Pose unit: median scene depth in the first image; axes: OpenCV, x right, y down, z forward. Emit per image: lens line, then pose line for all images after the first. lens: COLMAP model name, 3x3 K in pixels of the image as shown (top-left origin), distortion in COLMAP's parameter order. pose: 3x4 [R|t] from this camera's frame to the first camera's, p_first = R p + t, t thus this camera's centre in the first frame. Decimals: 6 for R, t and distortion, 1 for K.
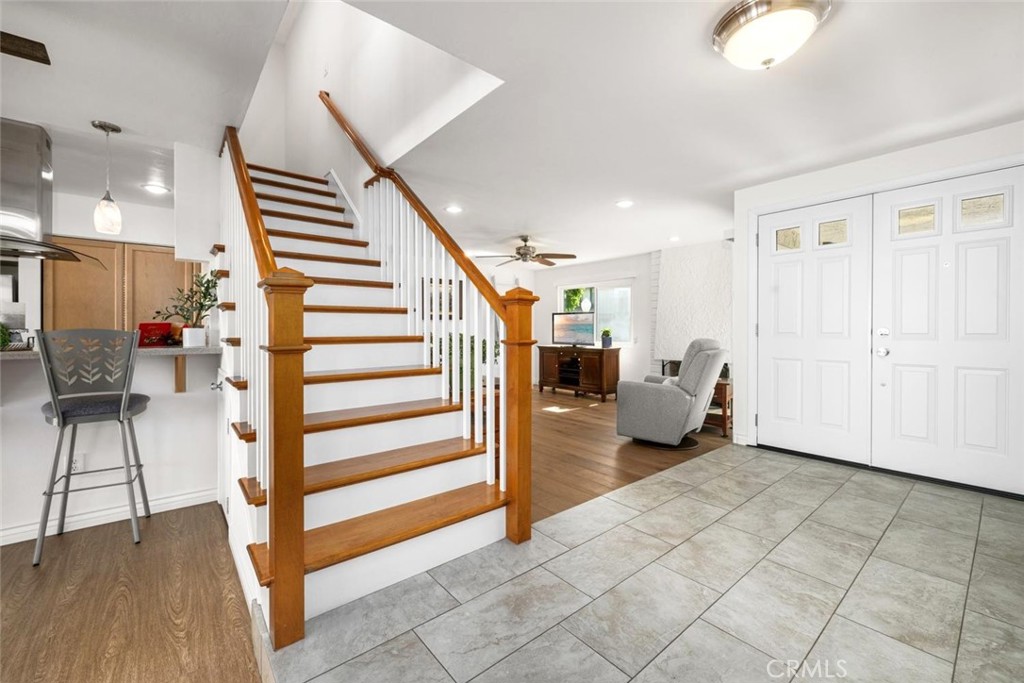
lens RADIAL K [[417.6, 0, 513.7], [0, 417.6, 336.7], [0, 0, 1]] dist [-0.001166, -0.000034]
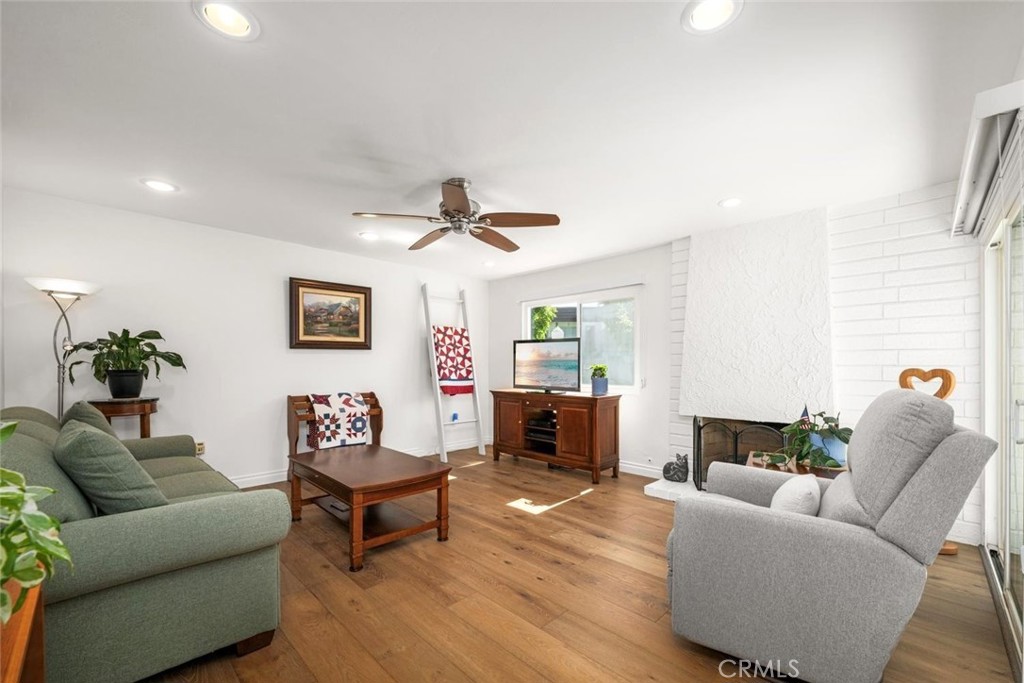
lens RADIAL K [[417.6, 0, 518.4], [0, 417.6, 368.9], [0, 0, 1]] dist [-0.001166, -0.000034]
pose [[0.994965, 0.001900, 0.100202, 0.038635], [-0.000835, 0.999943, -0.010672, -0.005945], [-0.100217, 0.010535, 0.994910, 0.387953]]
